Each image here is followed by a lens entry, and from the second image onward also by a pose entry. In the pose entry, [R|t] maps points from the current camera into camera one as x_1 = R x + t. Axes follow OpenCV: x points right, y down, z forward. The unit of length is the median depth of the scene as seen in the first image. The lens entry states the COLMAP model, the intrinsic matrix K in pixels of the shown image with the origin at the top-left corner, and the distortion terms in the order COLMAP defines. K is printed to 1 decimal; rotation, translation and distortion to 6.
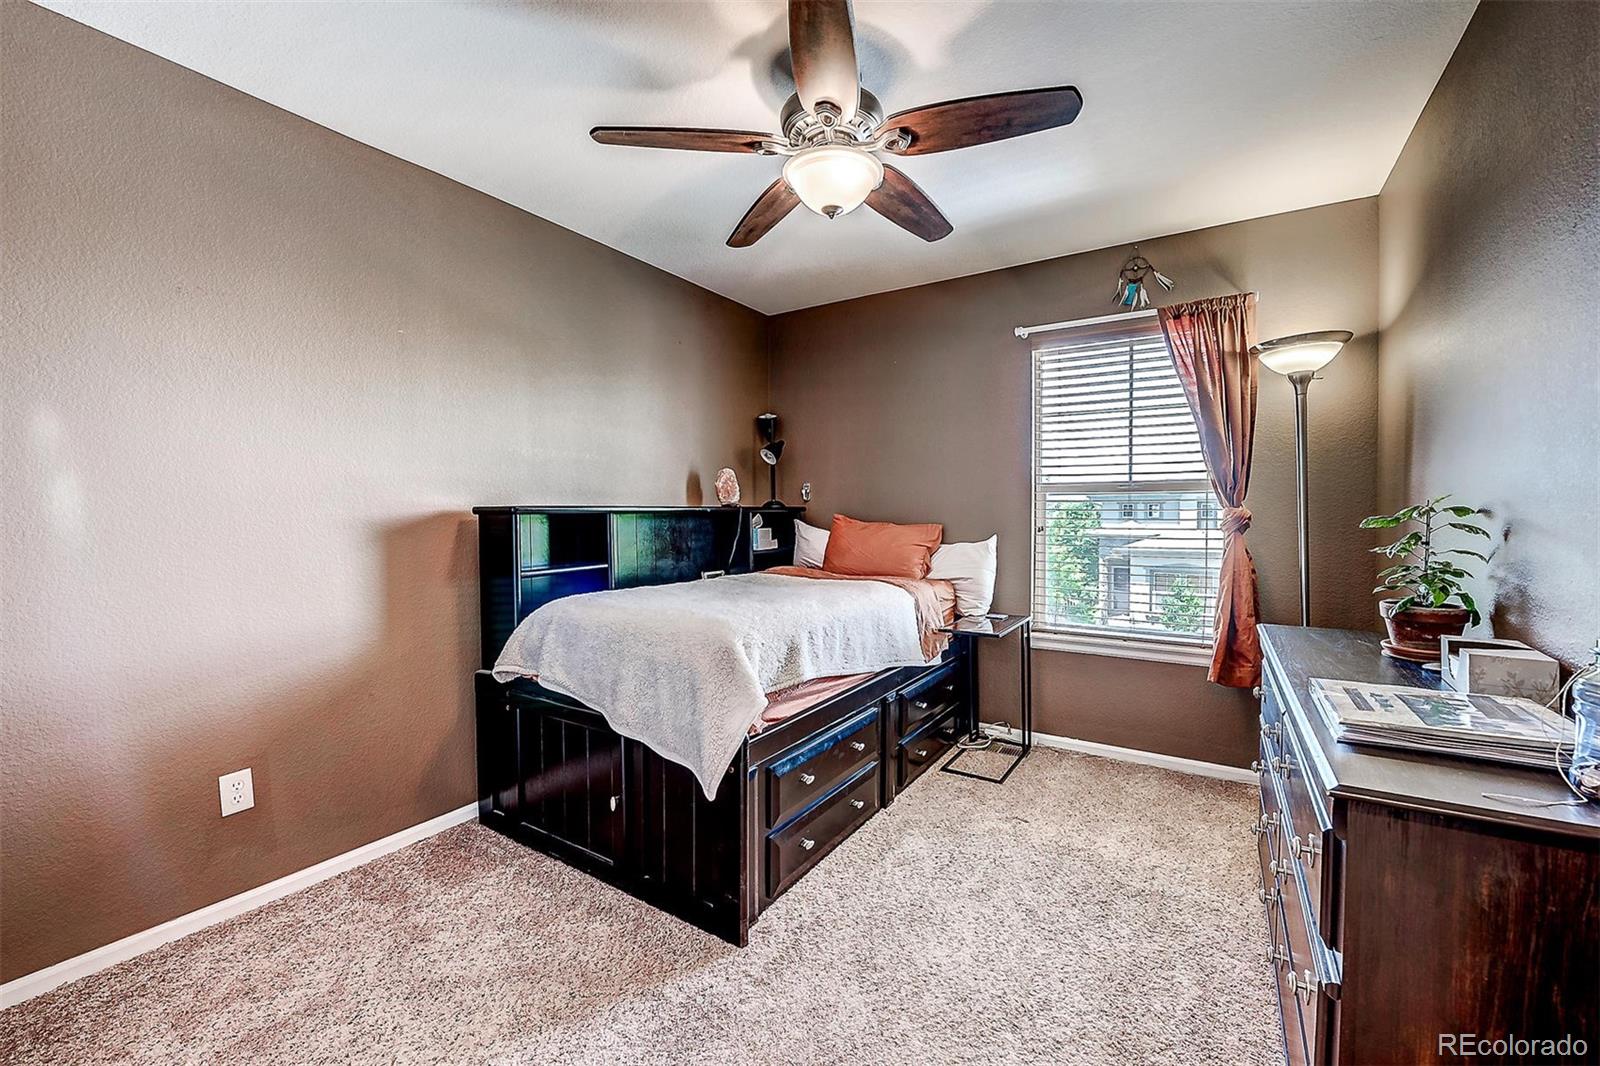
lens RADIAL K [[644.1, 0, 795.9], [0, 644.1, 528.7], [0, 0, 1]] dist [-0.008594, -0.001801]
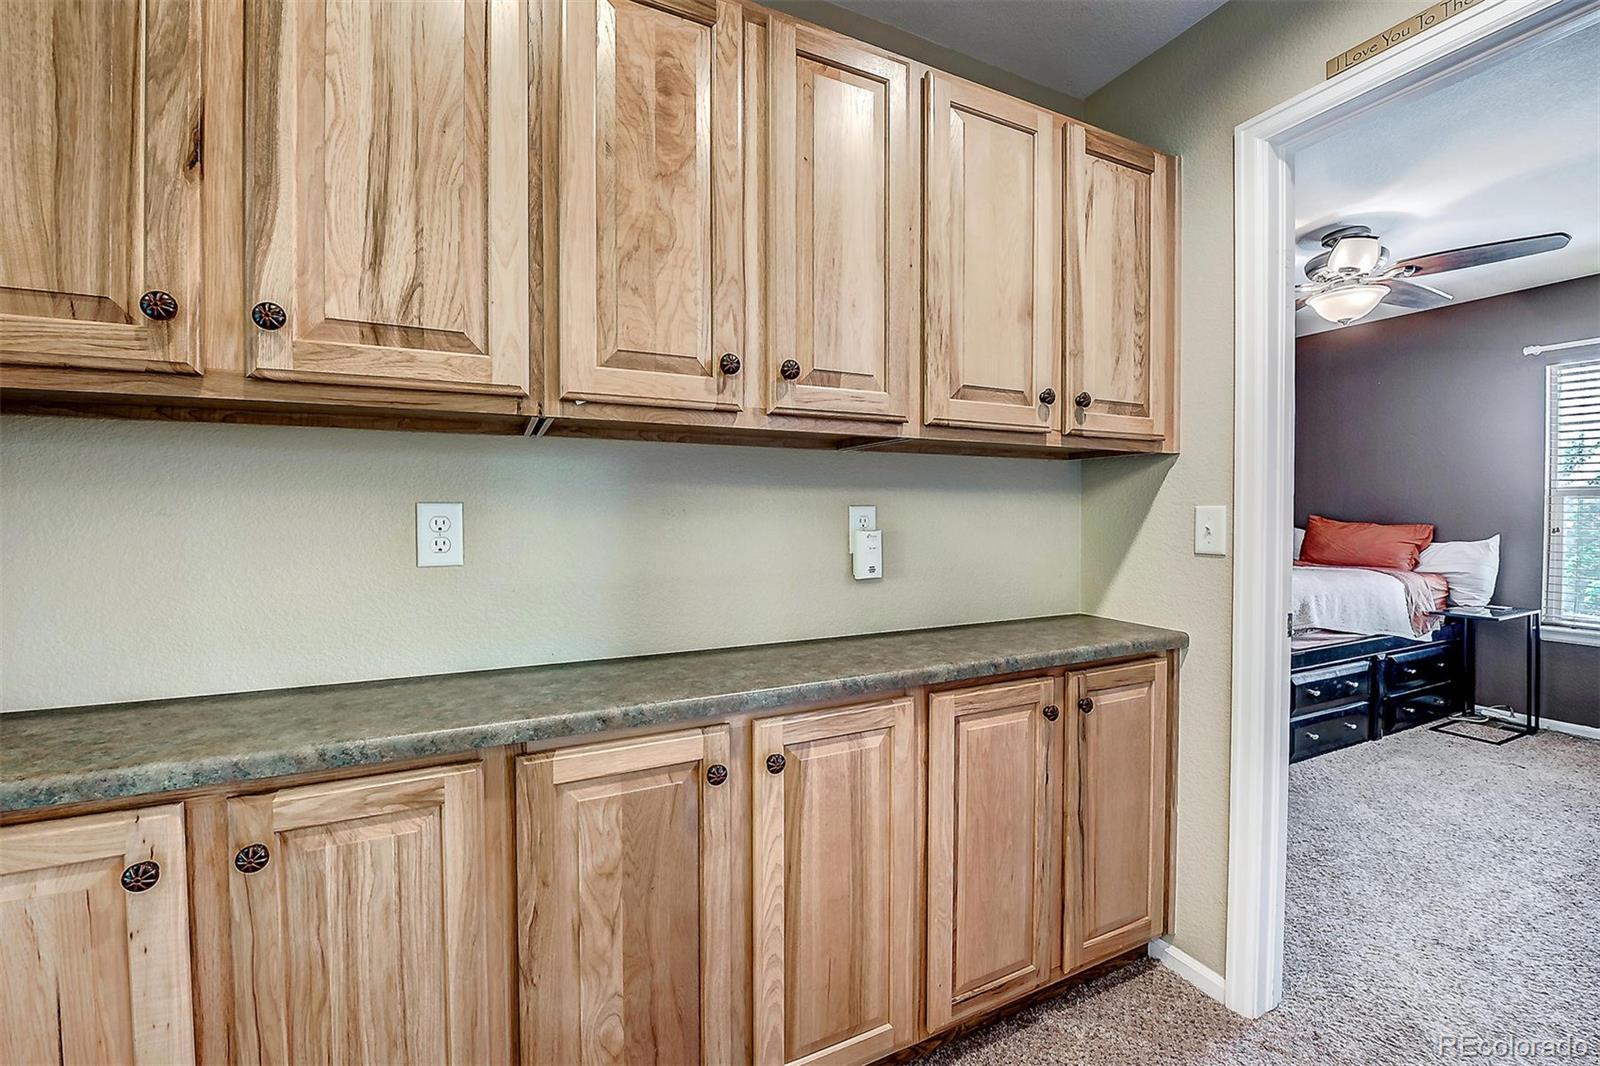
lens RADIAL K [[644.1, 0, 804.8], [0, 644.1, 526.0], [0, 0, 1]] dist [-0.008594, -0.001801]
pose [[0.856085, 0.013050, -0.516670, -0.149987], [-0.013693, 0.999903, 0.002567, 0.007945], [0.516653, 0.004877, 0.856181, -0.569284]]
